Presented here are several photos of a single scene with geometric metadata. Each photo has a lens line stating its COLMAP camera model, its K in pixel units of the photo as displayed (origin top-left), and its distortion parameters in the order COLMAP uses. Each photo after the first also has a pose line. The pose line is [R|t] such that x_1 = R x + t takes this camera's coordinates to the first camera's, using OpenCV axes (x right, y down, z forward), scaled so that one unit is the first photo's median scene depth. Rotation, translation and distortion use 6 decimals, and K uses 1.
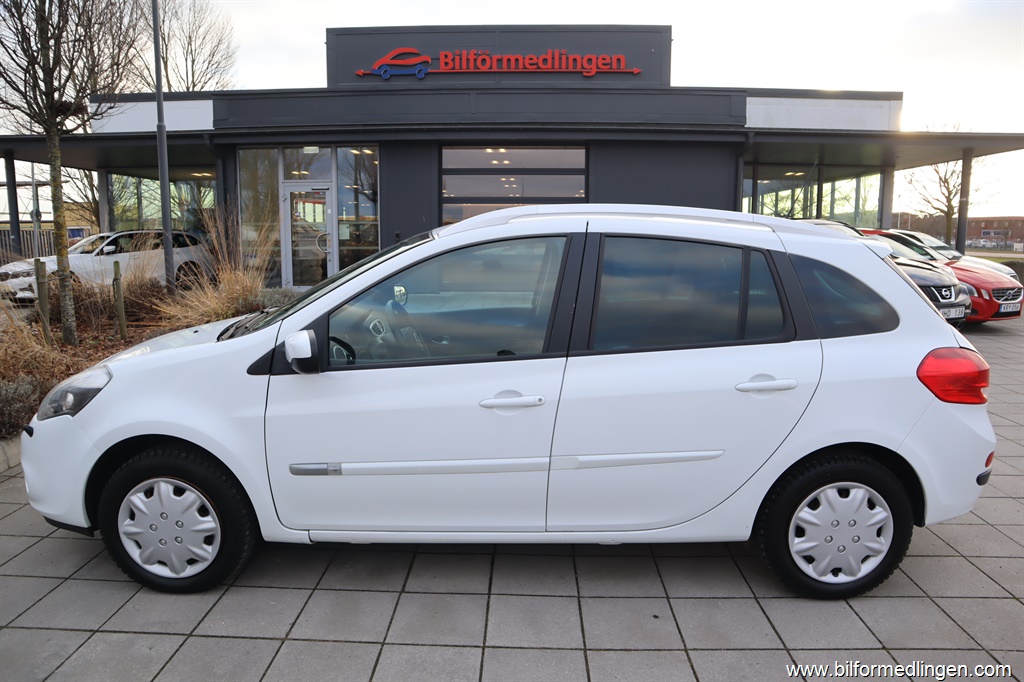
lens RADIAL K [[709.3, 0, 512.7], [0, 709.3, 353.2], [0, 0, 1]] dist [-0.120270, 0.064912]
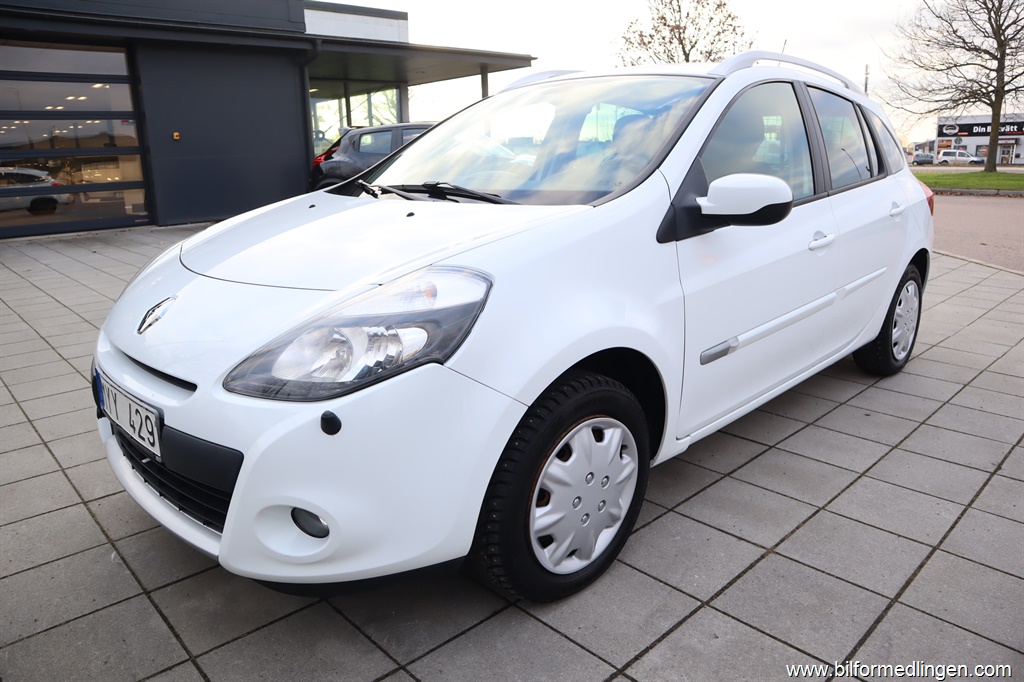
lens RADIAL K [[709.3, 0, 512.7], [0, 709.3, 353.2], [0, 0, 1]] dist [-0.120270, 0.064912]
pose [[0.707103, -0.212589, 0.674397, -0.935970], [0.148030, 0.977107, 0.152803, 0.007111], [-0.691442, -0.008216, 0.722385, 0.537529]]
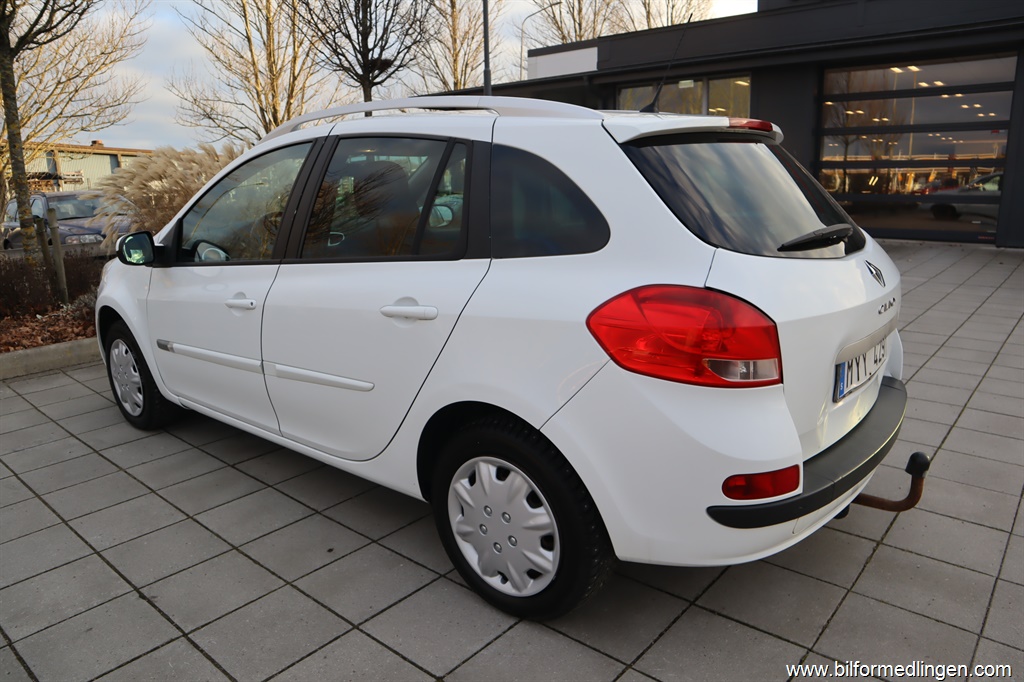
lens RADIAL K [[709.3, 0, 512.7], [0, 709.3, 353.2], [0, 0, 1]] dist [-0.120270, 0.064912]
pose [[0.770830, 0.134115, -0.622764, 0.889534], [-0.086642, 0.990575, 0.106084, -0.002564], [0.631122, -0.027815, 0.775185, 0.412859]]
